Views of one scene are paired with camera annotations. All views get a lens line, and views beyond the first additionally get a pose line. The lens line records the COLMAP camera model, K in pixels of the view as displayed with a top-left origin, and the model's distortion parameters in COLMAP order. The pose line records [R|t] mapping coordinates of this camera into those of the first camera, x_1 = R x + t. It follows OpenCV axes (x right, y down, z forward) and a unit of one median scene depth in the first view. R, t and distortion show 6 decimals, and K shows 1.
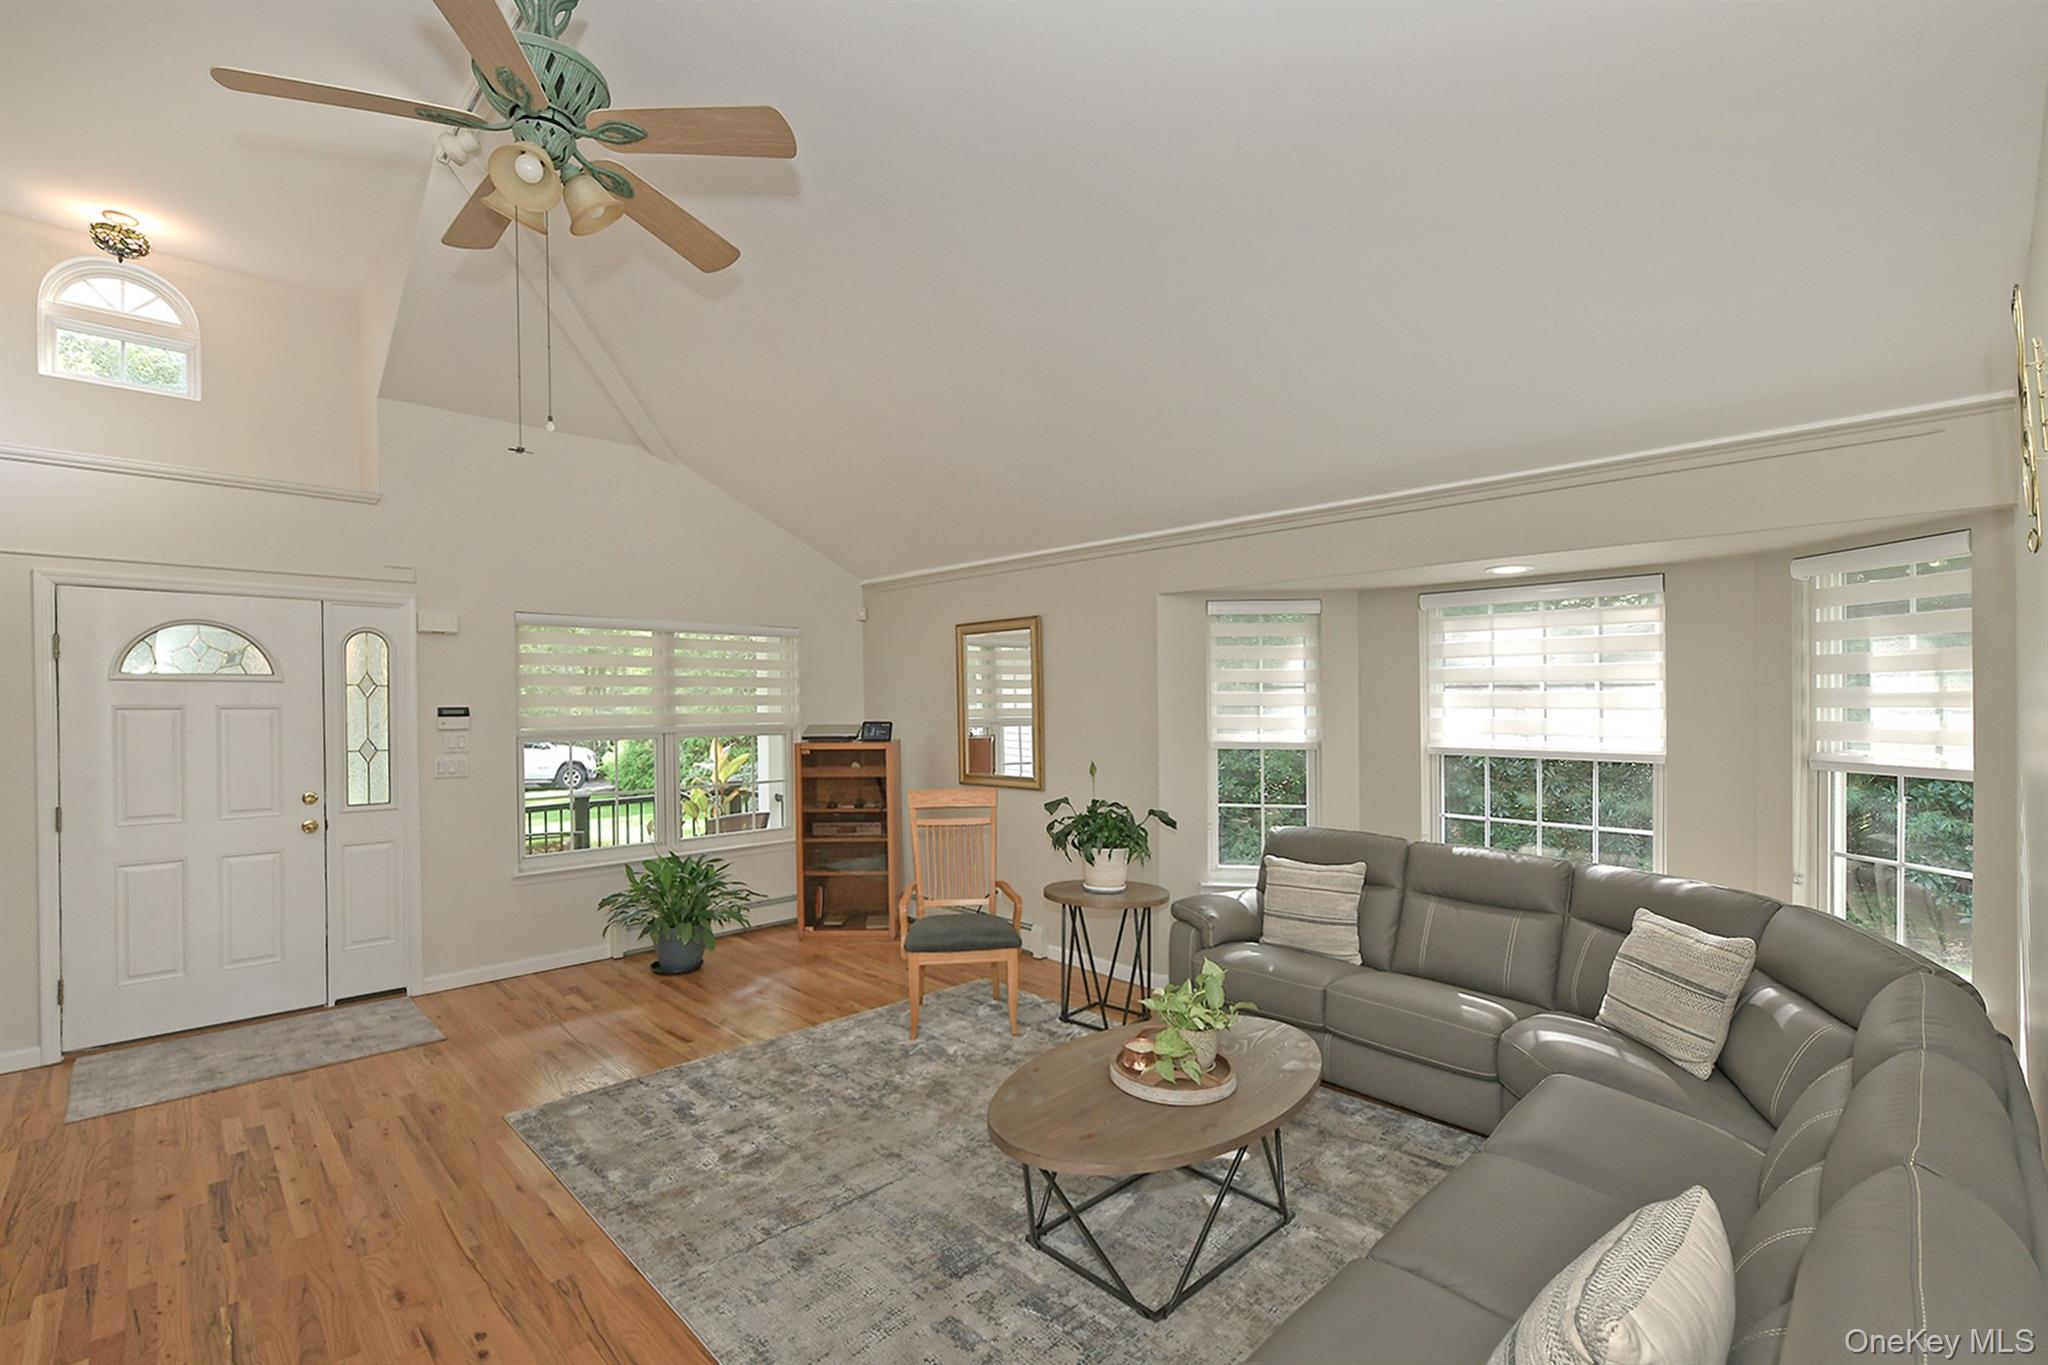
lens RADIAL K [[901.8, 0, 1025.7], [0, 901.8, 698.8], [0, 0, 1]] dist [-0.000087, 0.000325]
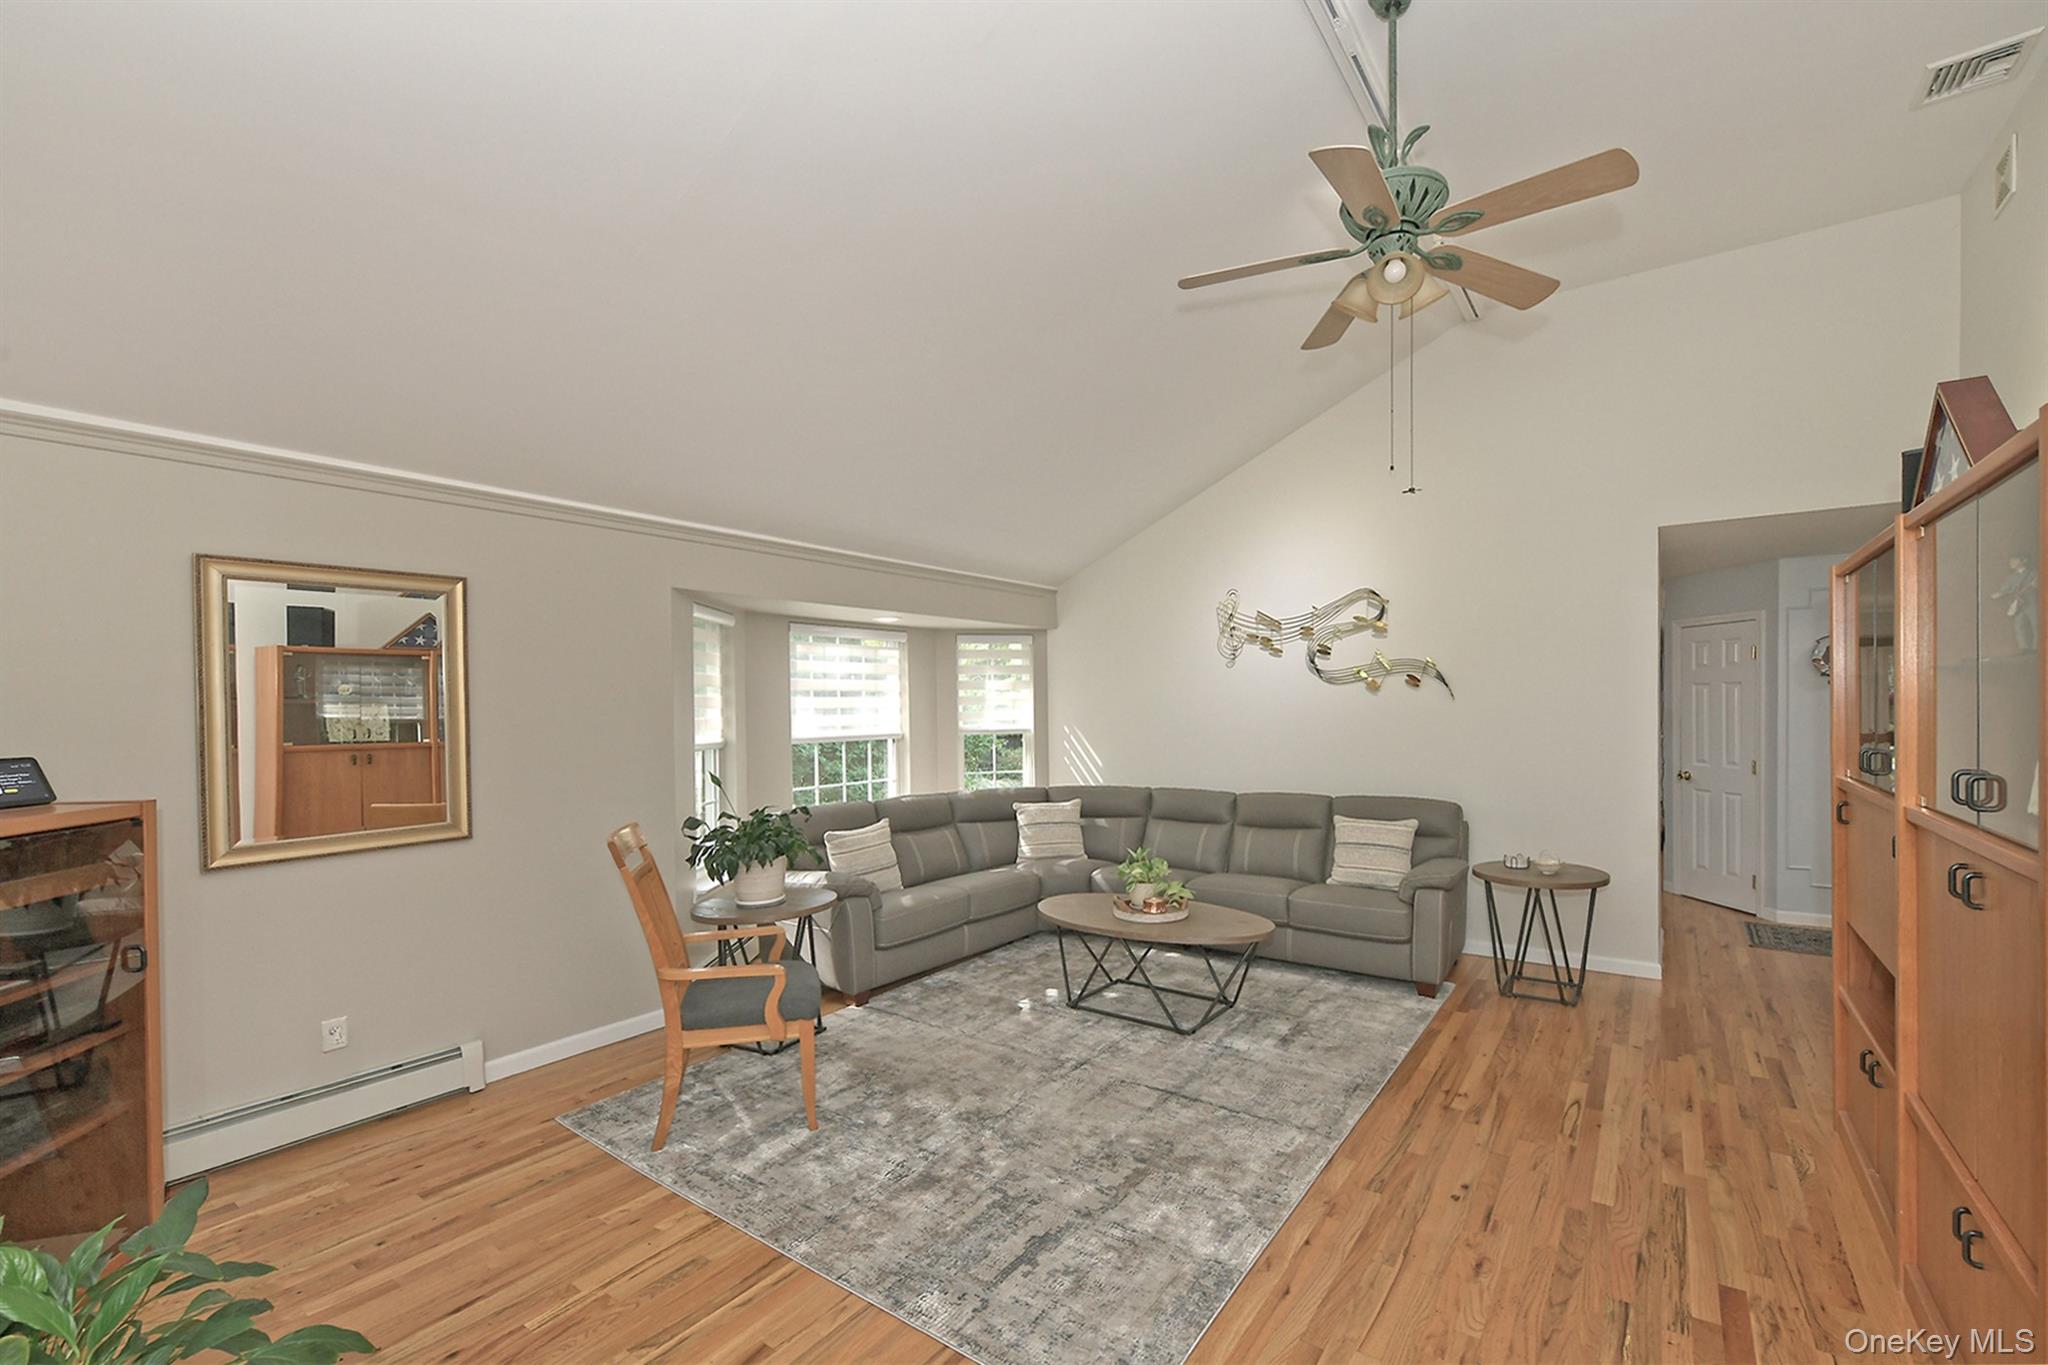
lens RADIAL K [[816.9, 0, 1028.1], [0, 816.9, 680.7], [0, 0, 1]] dist [-0.003142, -0.000282]
pose [[-0.136732, 0.032775, 0.990066, -0.935529], [0.002560, 0.999461, -0.032732, 0.009977], [-0.990605, -0.001941, -0.136742, 0.976779]]
